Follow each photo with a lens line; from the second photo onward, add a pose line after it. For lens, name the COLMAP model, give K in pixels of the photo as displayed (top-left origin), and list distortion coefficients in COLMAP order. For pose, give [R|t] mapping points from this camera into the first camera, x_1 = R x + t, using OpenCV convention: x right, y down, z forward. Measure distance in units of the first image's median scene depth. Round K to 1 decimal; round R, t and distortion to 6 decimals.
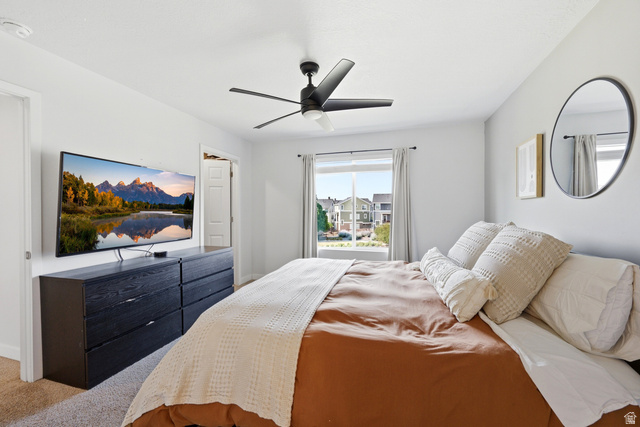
lens RADIAL K [[254.7, 0, 319.8], [0, 254.7, 210.7], [0, 0, 1]] dist [-0.001260, 0.000114]
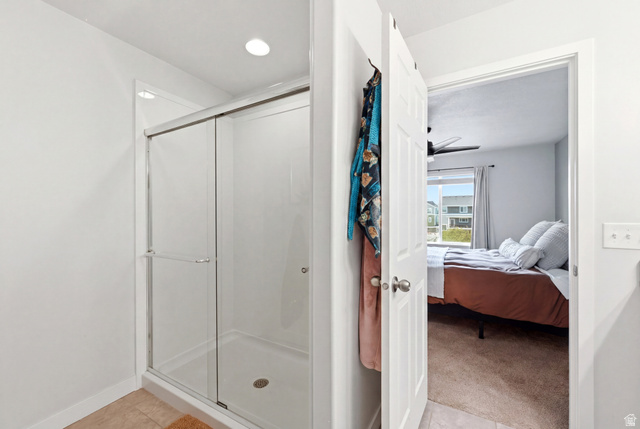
lens RADIAL K [[254.7, 0, 319.1], [0, 254.7, 215.8], [0, 0, 1]] dist [-0.001260, 0.000114]
pose [[0.974446, 0.001521, -0.224615, -0.228884], [-0.000160, 0.999982, 0.006078, 0.004098], [0.224620, -0.005886, 0.974429, -0.535652]]
